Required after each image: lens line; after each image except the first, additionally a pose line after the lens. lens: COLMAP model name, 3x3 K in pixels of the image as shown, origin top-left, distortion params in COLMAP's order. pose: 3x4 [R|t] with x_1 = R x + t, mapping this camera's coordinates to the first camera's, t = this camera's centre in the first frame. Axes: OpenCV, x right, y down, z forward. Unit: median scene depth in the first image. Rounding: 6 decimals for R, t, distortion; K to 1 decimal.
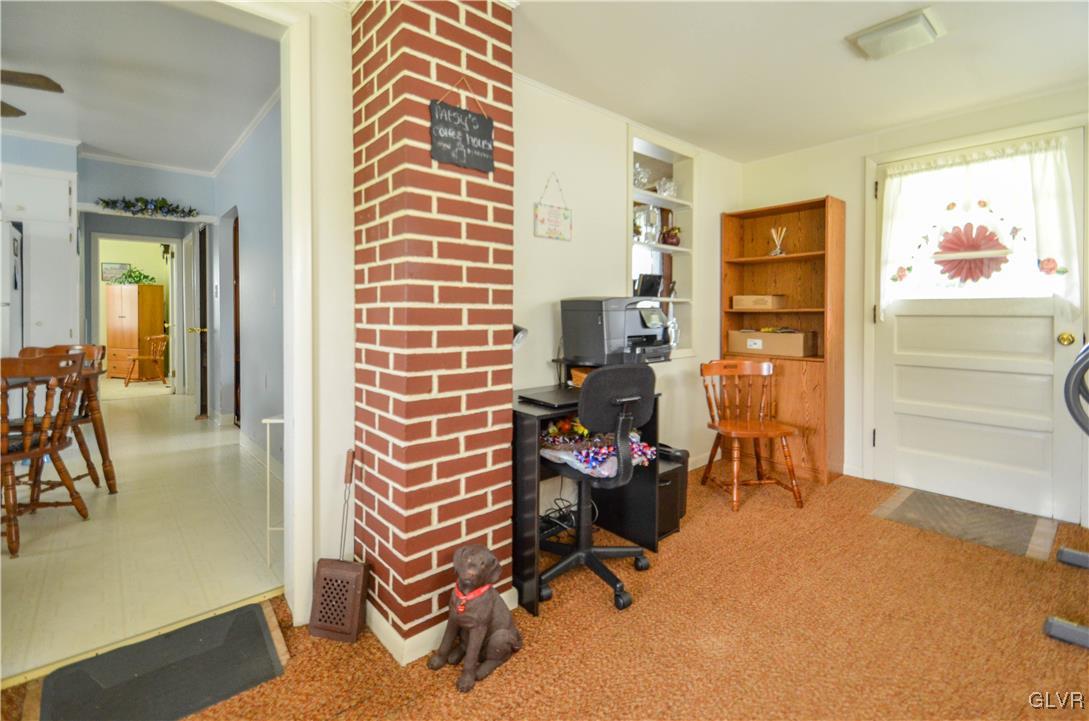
lens RADIAL K [[490.9, 0, 532.0], [0, 490.9, 323.1], [0, 0, 1]] dist [0.004245, -0.002667]
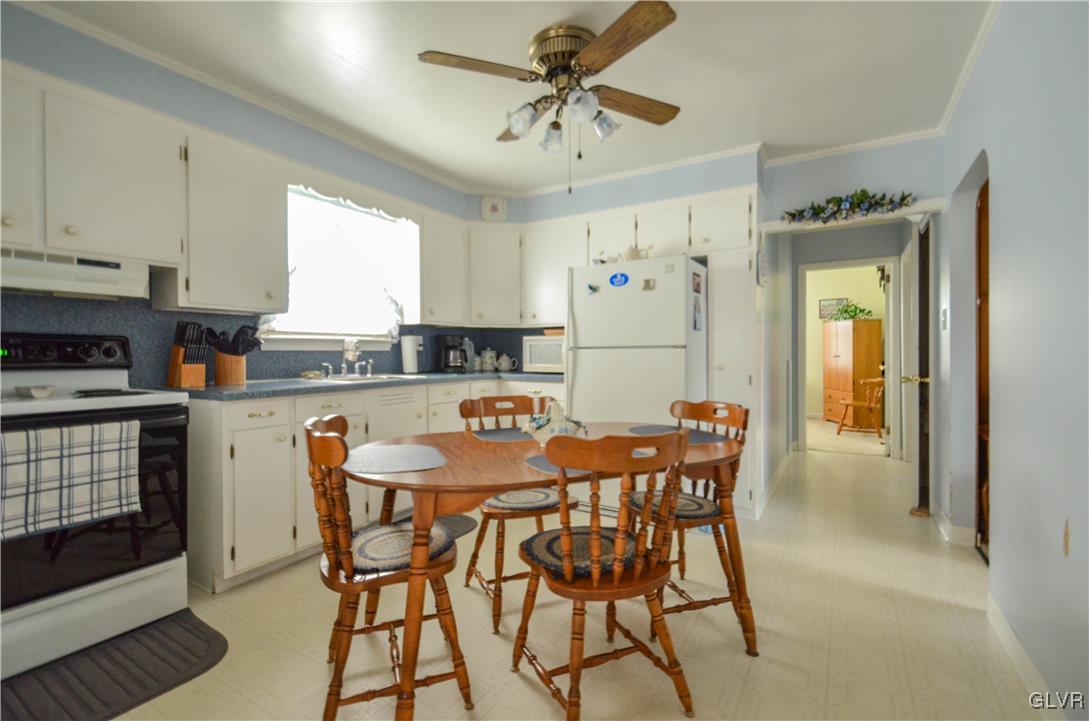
lens RADIAL K [[490.9, 0, 541.3], [0, 490.9, 356.5], [0, 0, 1]] dist [0.004245, -0.002667]
pose [[0.296707, 0.002652, -0.954965, -0.206256], [-0.007877, 0.999969, 0.000329, -0.014477], [0.954936, 0.007425, 0.296719, 0.339020]]
